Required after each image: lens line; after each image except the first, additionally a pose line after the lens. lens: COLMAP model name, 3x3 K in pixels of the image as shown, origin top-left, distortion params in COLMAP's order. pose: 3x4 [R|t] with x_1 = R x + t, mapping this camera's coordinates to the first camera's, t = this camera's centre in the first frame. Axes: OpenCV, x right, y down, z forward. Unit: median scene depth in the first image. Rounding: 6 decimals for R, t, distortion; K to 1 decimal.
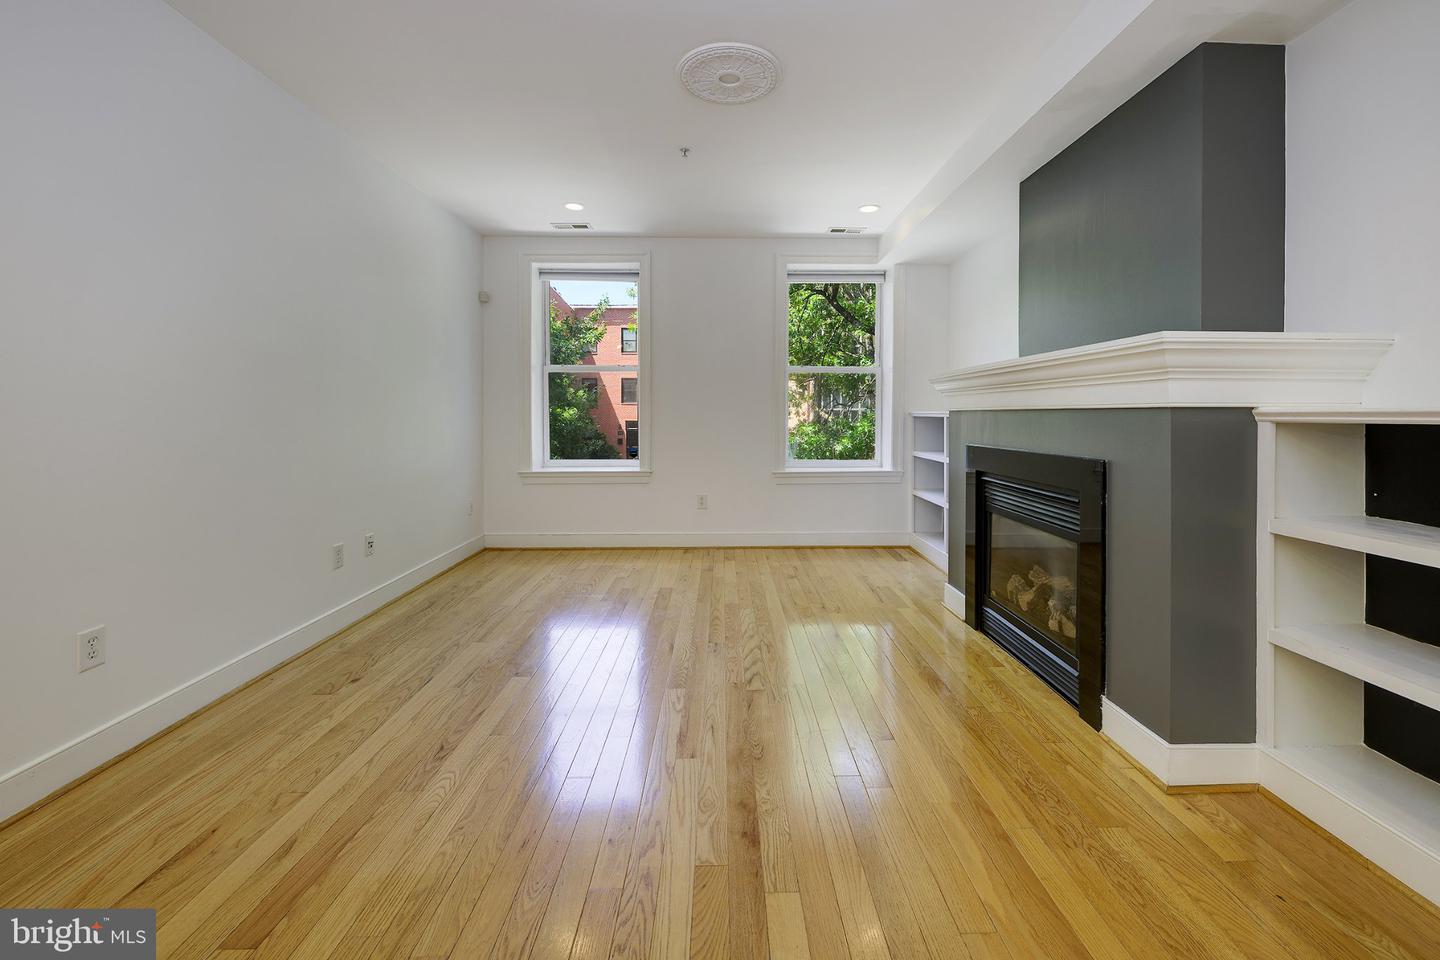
lens RADIAL K [[601.4, 0, 751.4], [0, 601.4, 416.7], [0, 0, 1]] dist [-0.000078, -0.000021]
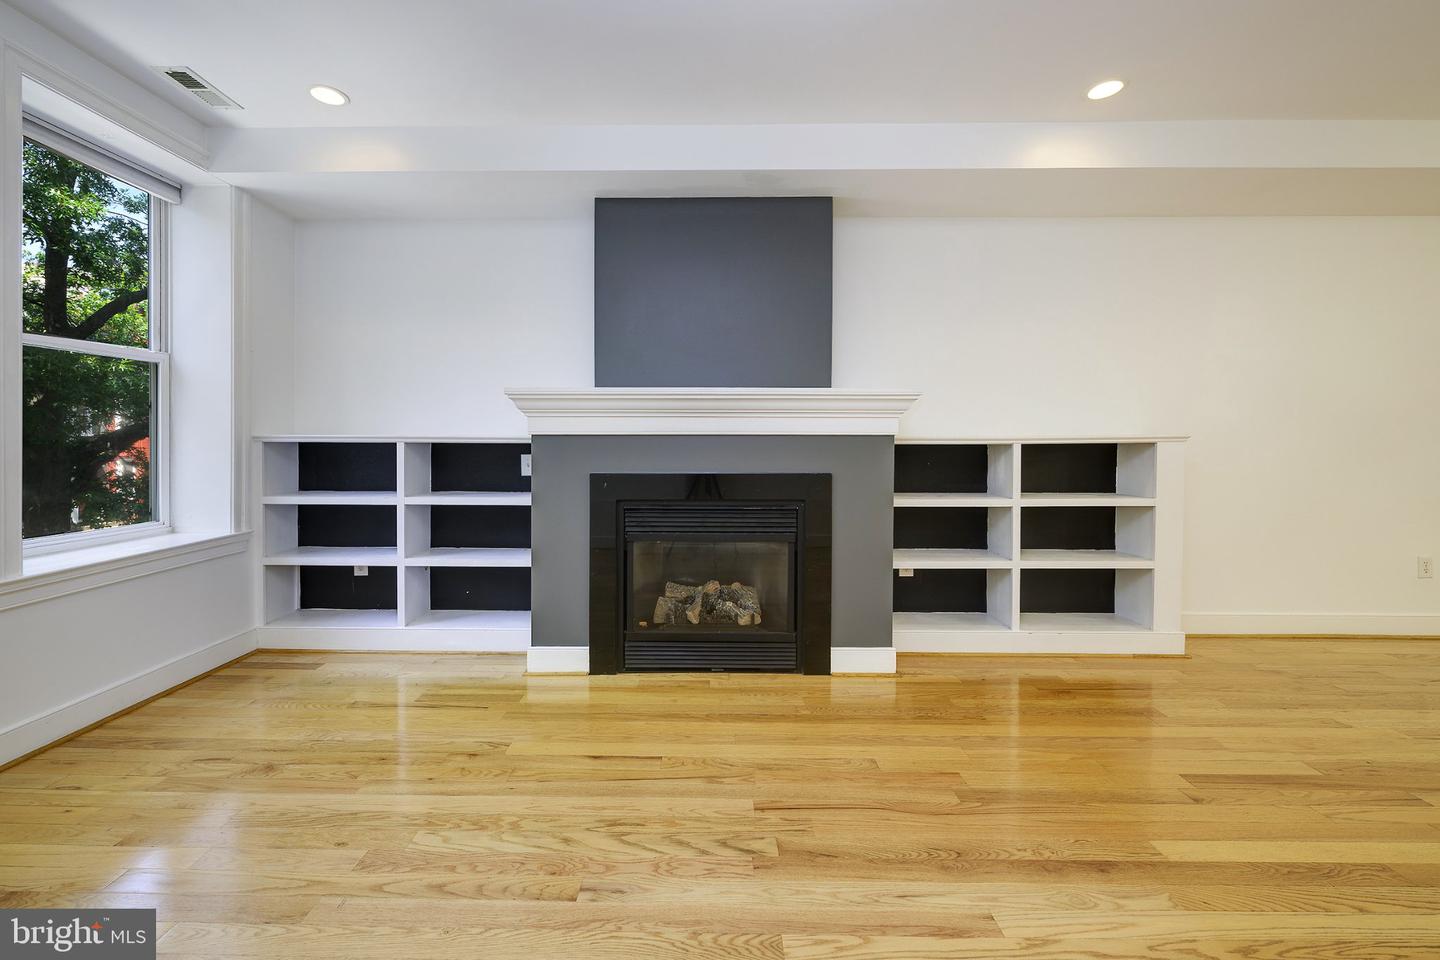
lens RADIAL K [[586.9, 0, 699.2], [0, 586.9, 446.9], [0, 0, 1]] dist [-0.000519, -0.000118]
pose [[0.066555, -0.012599, 0.997703, -0.539734], [0.002328, 0.999920, 0.012471, -0.003519], [-0.997780, 0.001493, 0.066579, 0.863445]]
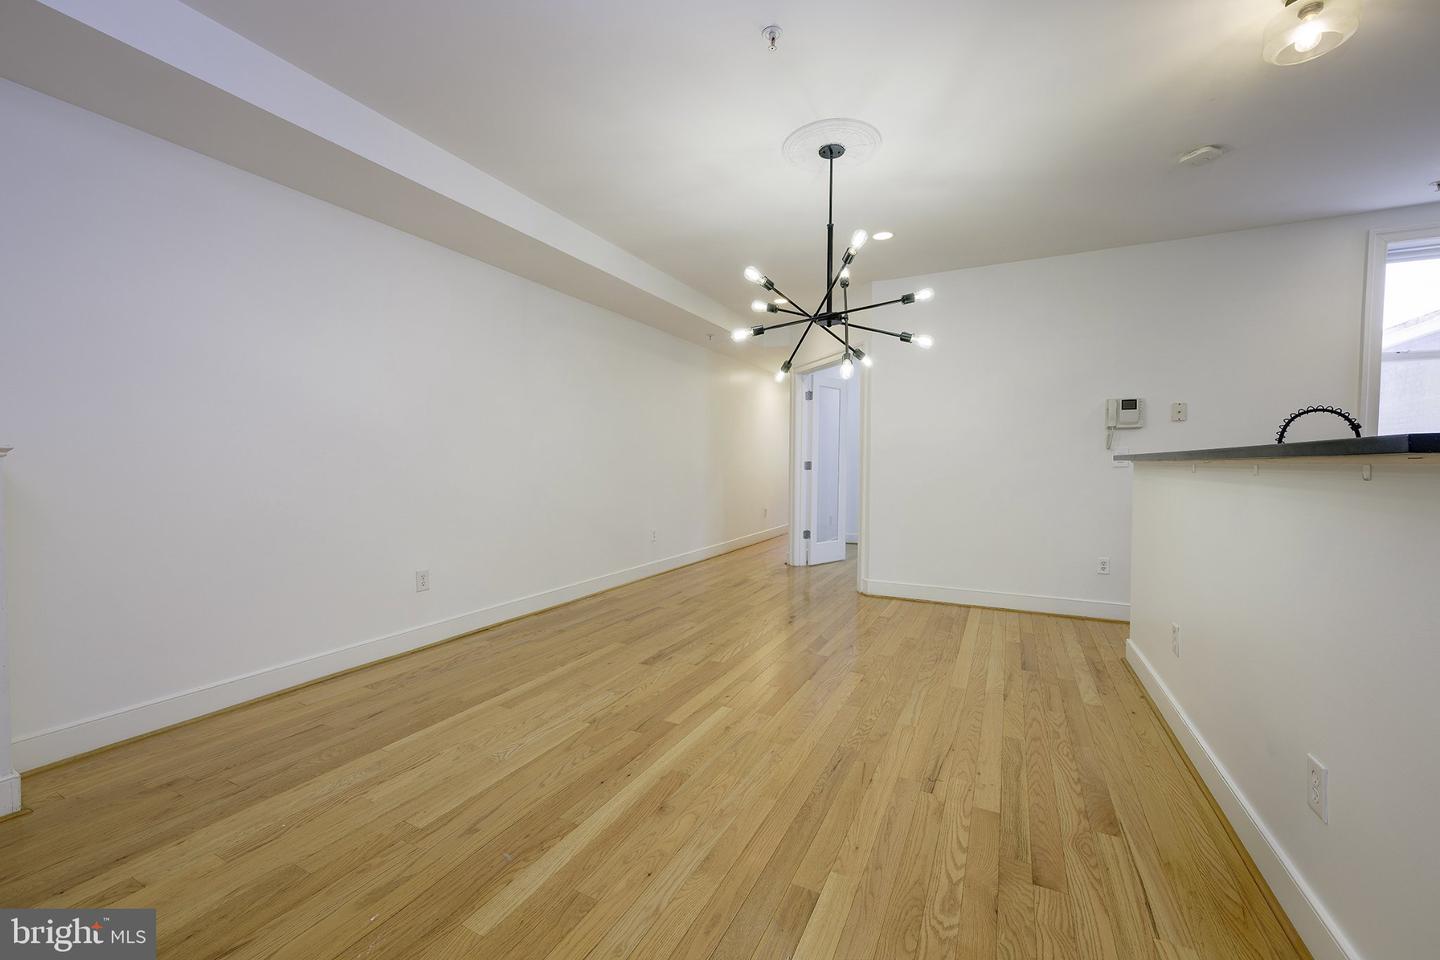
lens RADIAL K [[569.3, 0, 725.1], [0, 569.3, 481.2], [0, 0, 1]] dist [-0.000285, 0.000040]
pose [[-0.872070, -0.026689, 0.488653, -0.395414], [-0.007811, 0.999144, 0.040630, -0.001400], [-0.489319, 0.031615, -0.871532, 0.232570]]
